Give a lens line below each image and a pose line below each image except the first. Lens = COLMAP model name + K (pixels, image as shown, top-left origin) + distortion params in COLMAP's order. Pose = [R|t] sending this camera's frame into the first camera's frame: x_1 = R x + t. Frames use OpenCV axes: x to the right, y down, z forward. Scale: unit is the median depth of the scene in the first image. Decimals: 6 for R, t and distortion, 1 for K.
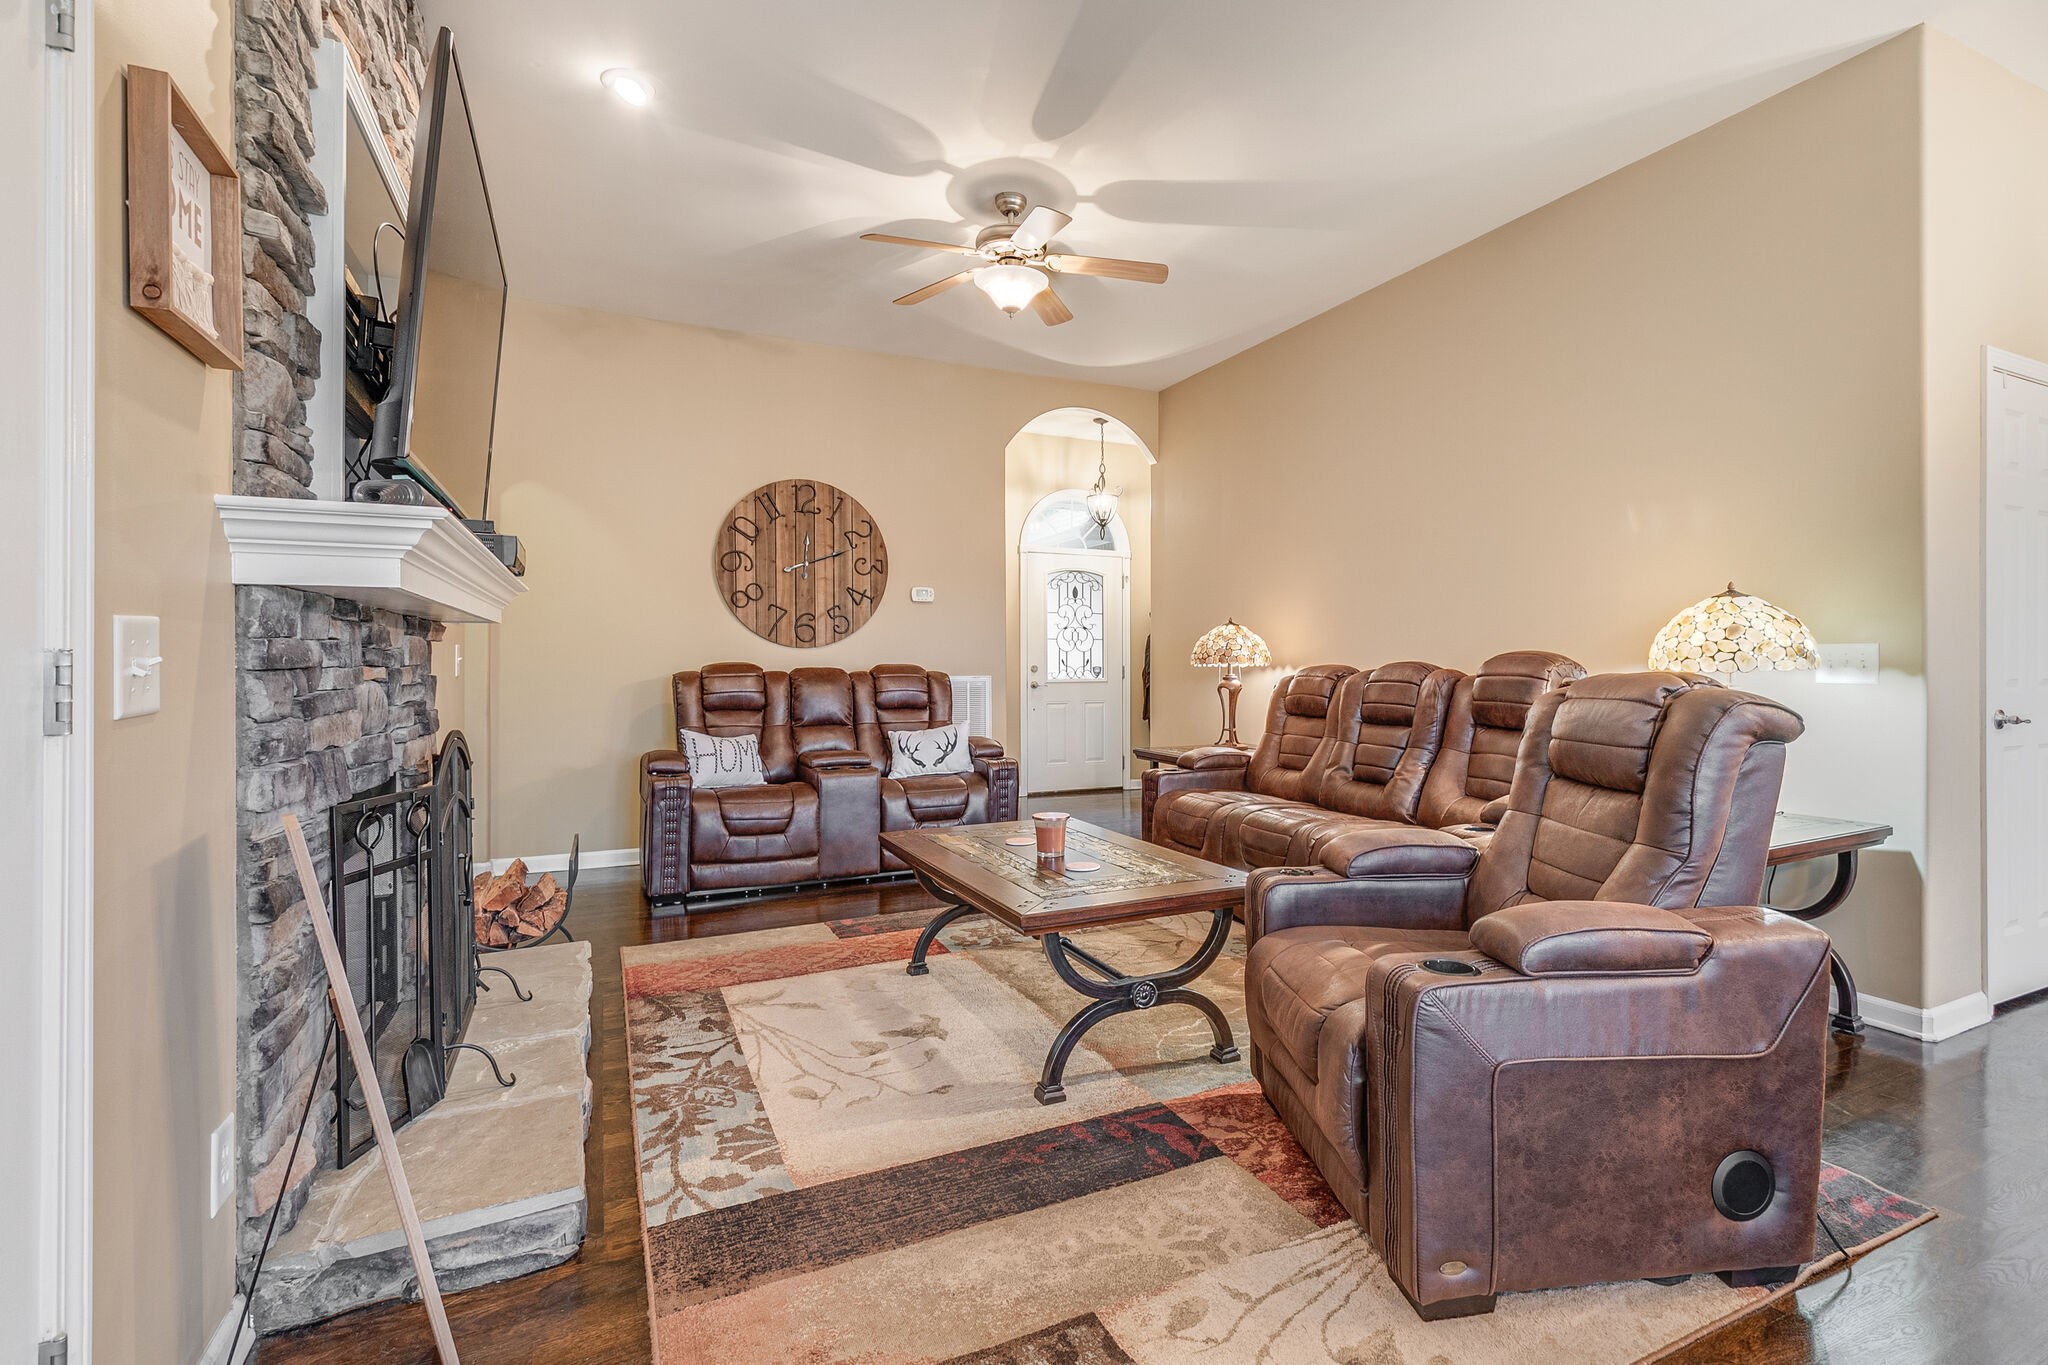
lens RADIAL K [[984.3, 0, 1107.3], [0, 984.3, 651.8], [0, 0, 1]] dist [-0.004246, -0.001879]
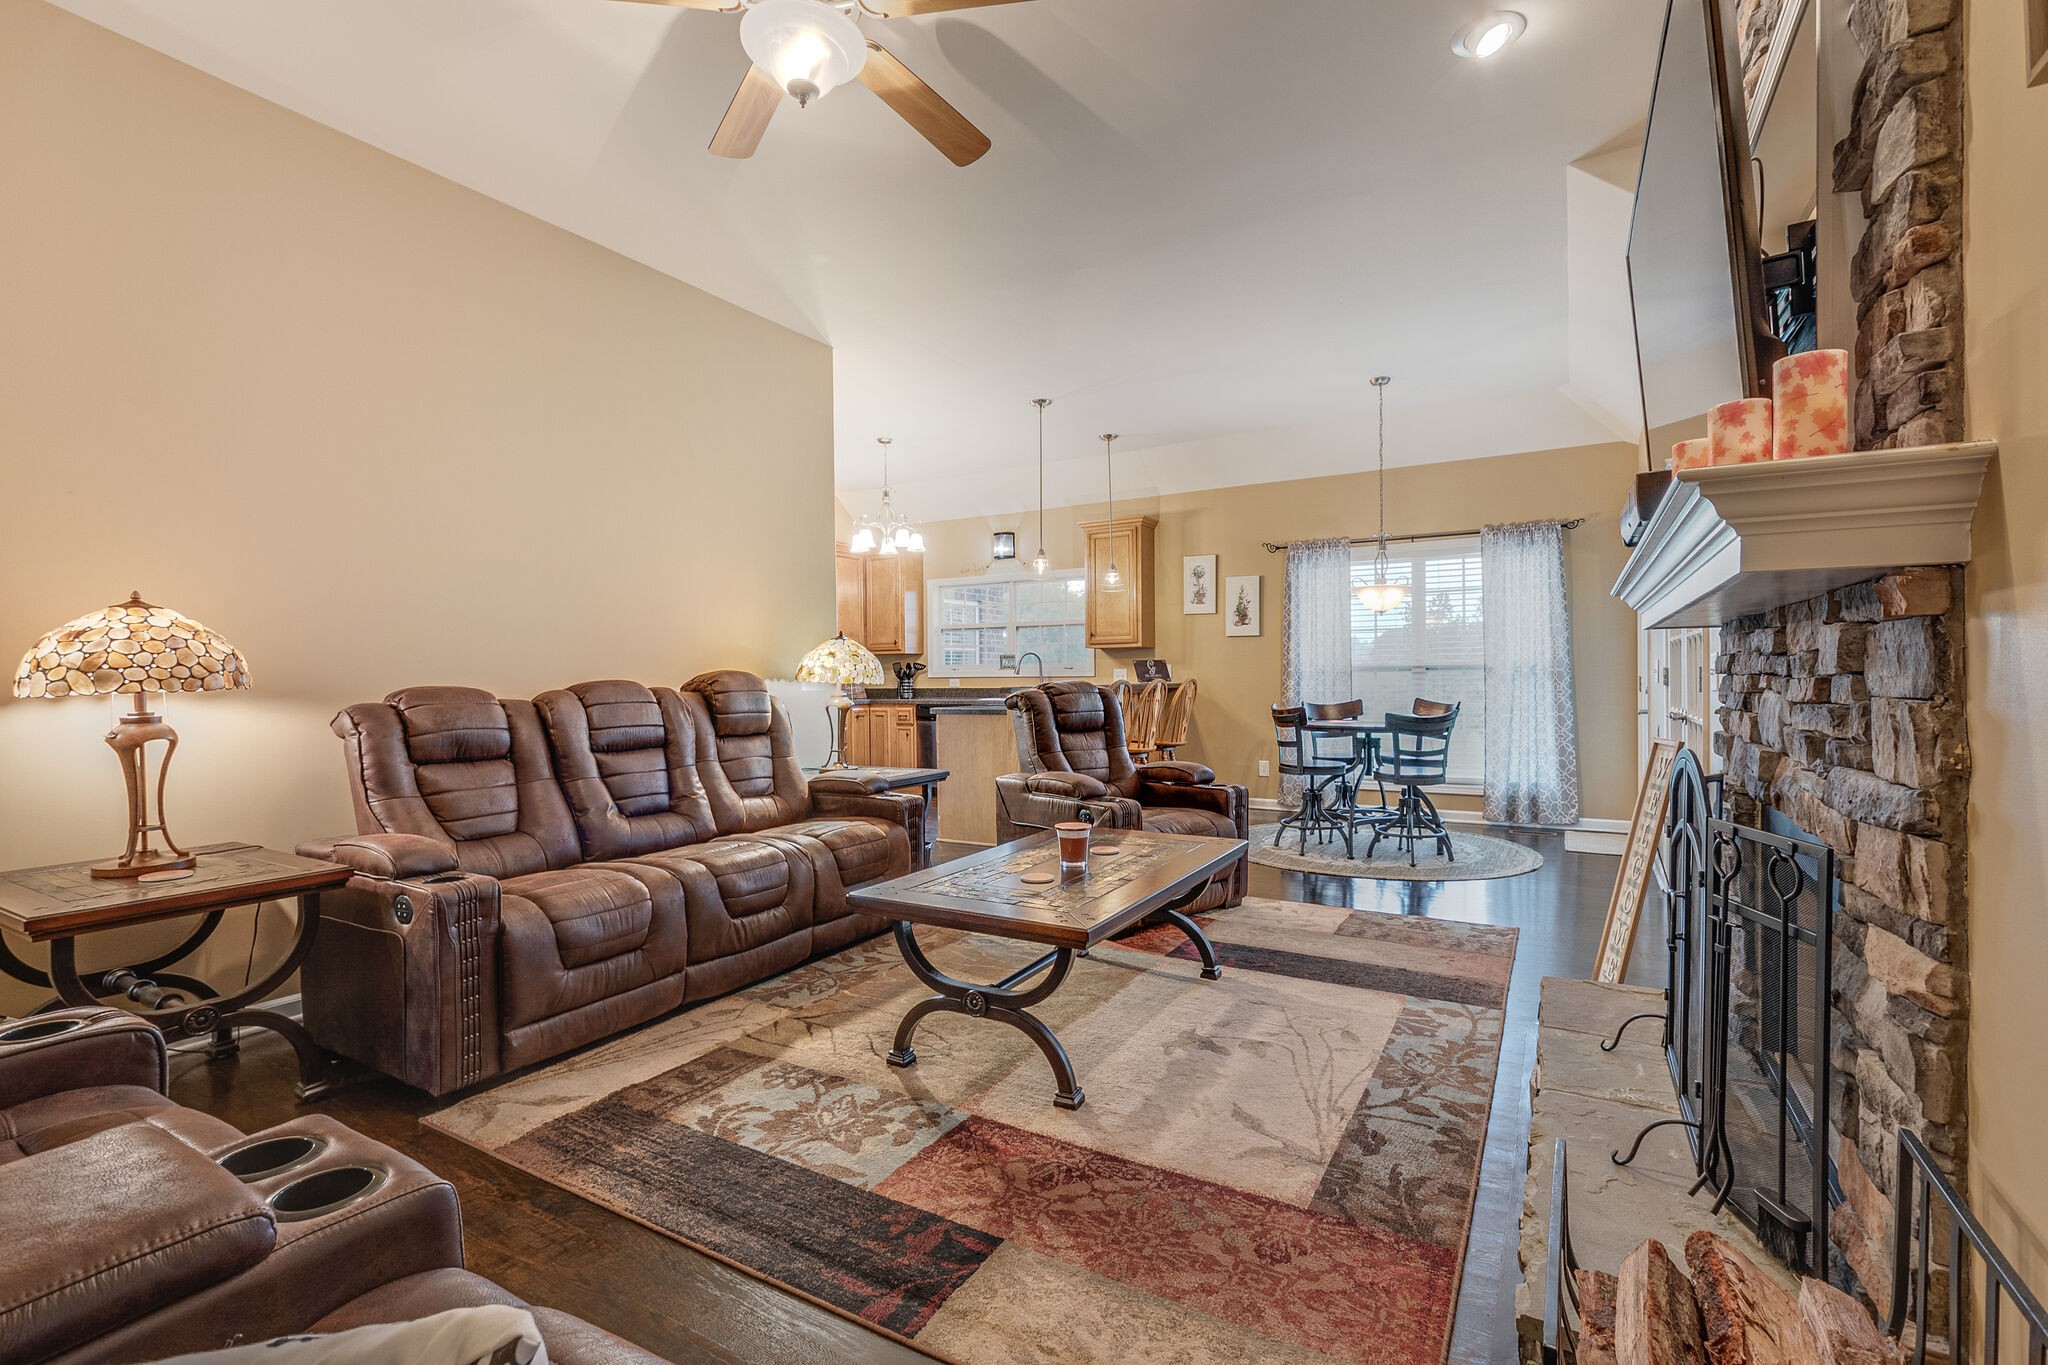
lens RADIAL K [[915.1, 0, 1009.5], [0, 915.1, 685.4], [0, 0, 1]] dist [-0.004552, 0.001164]
pose [[-0.524655, 0.000470, 0.851315, -0.471142], [-0.000435, 1.000000, -0.000820, 0.011928], [-0.851315, -0.000801, -0.524654, 0.880433]]
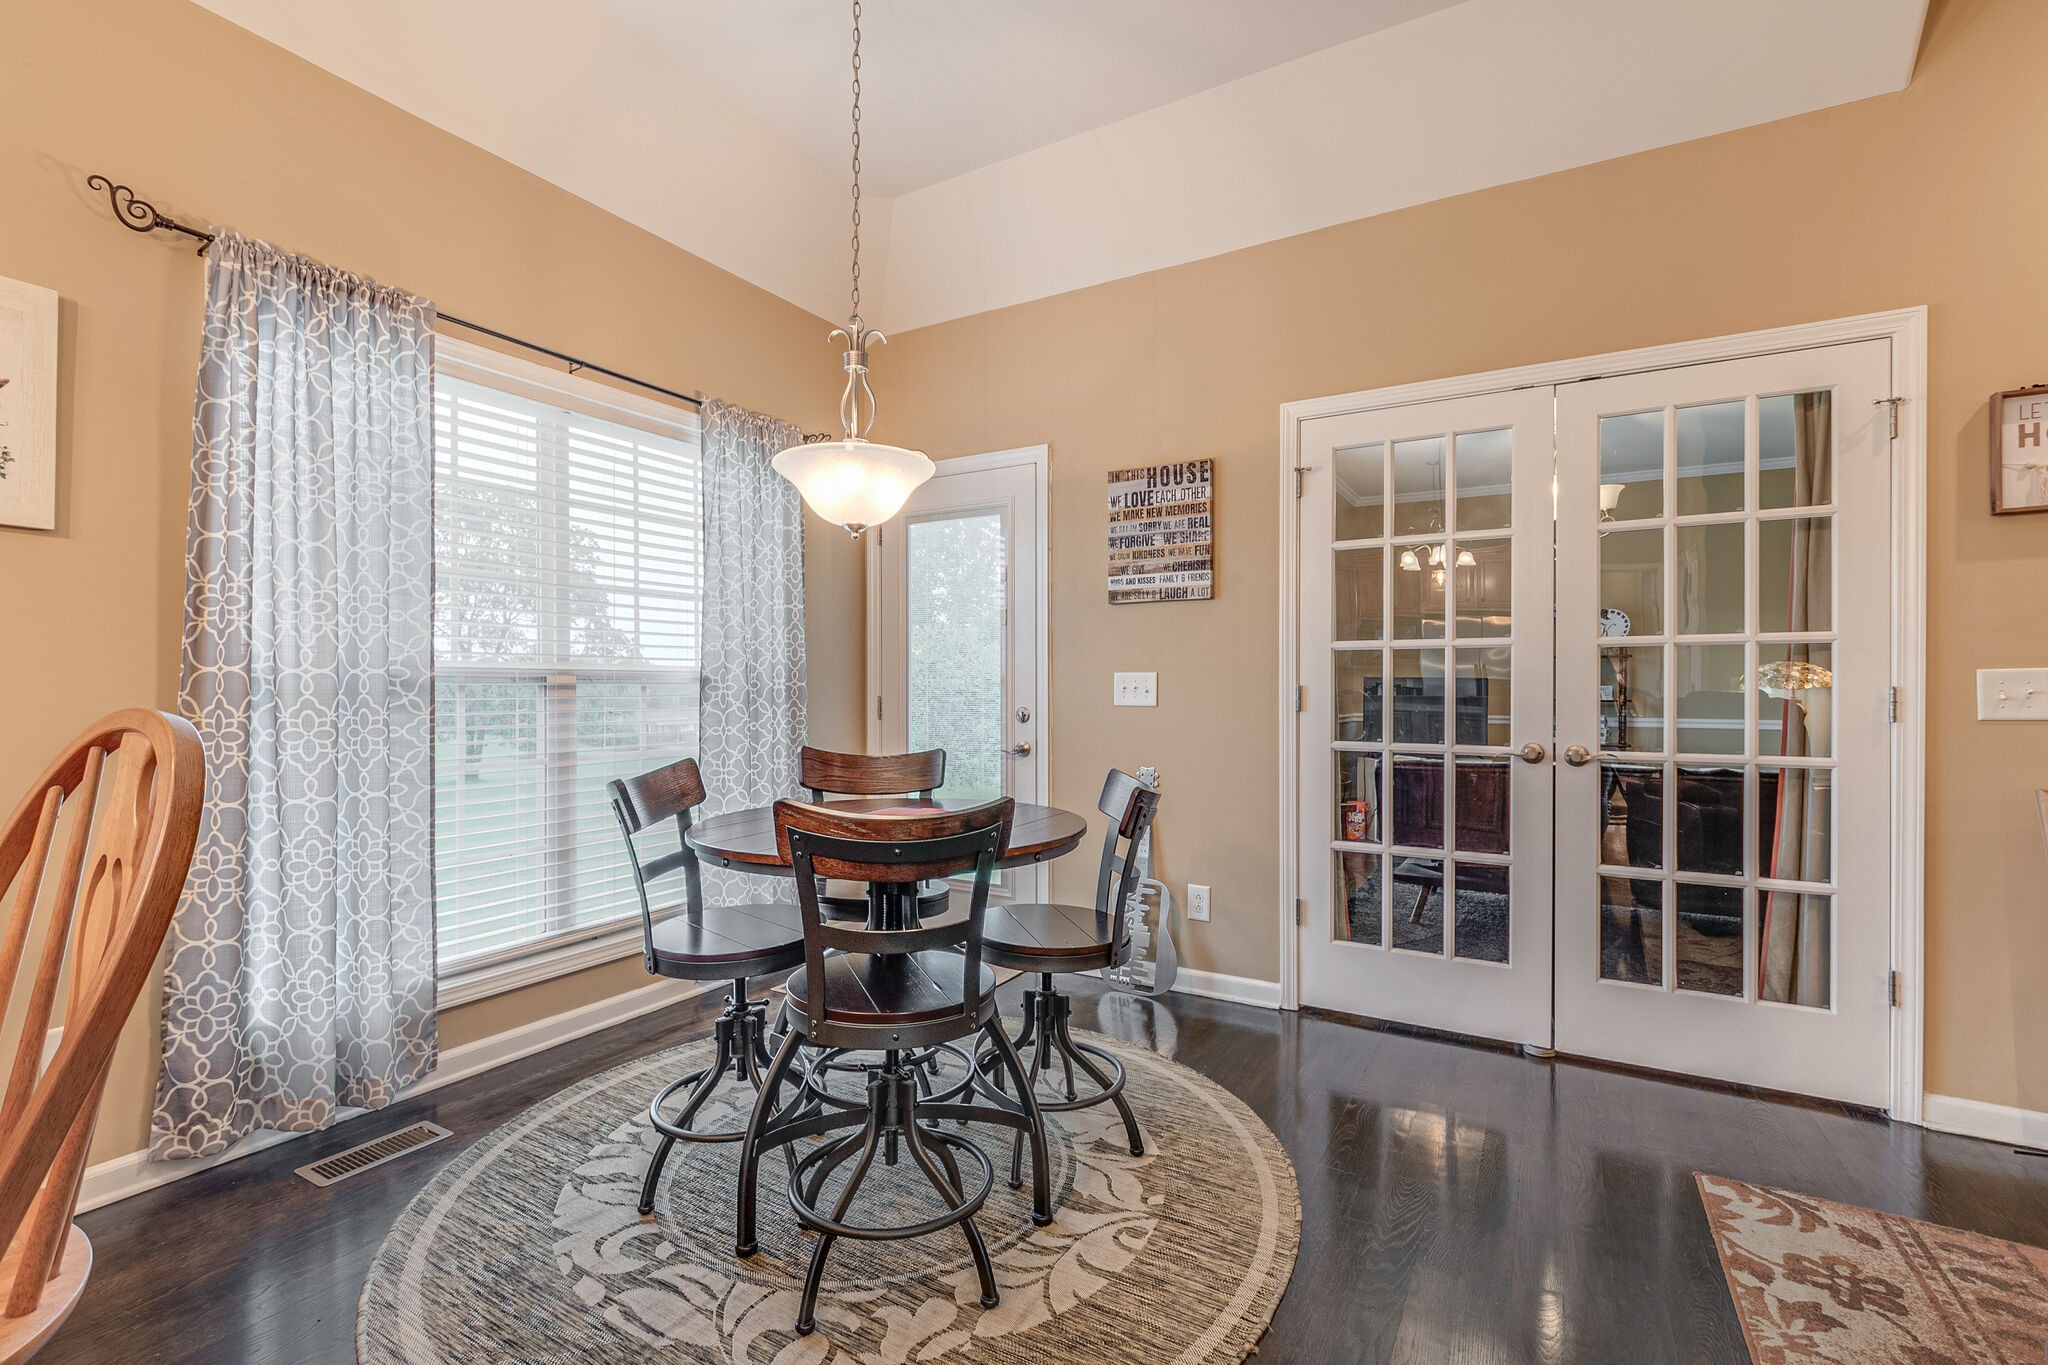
lens RADIAL K [[915.1, 0, 1040.0], [0, 915.1, 686.5], [0, 0, 1]] dist [-0.004552, 0.001164]
pose [[-0.838402, -0.001474, -0.545050, 0.371998], [0.004888, 0.999936, -0.010223, -0.000082], [0.545030, -0.011236, -0.838341, 0.333093]]
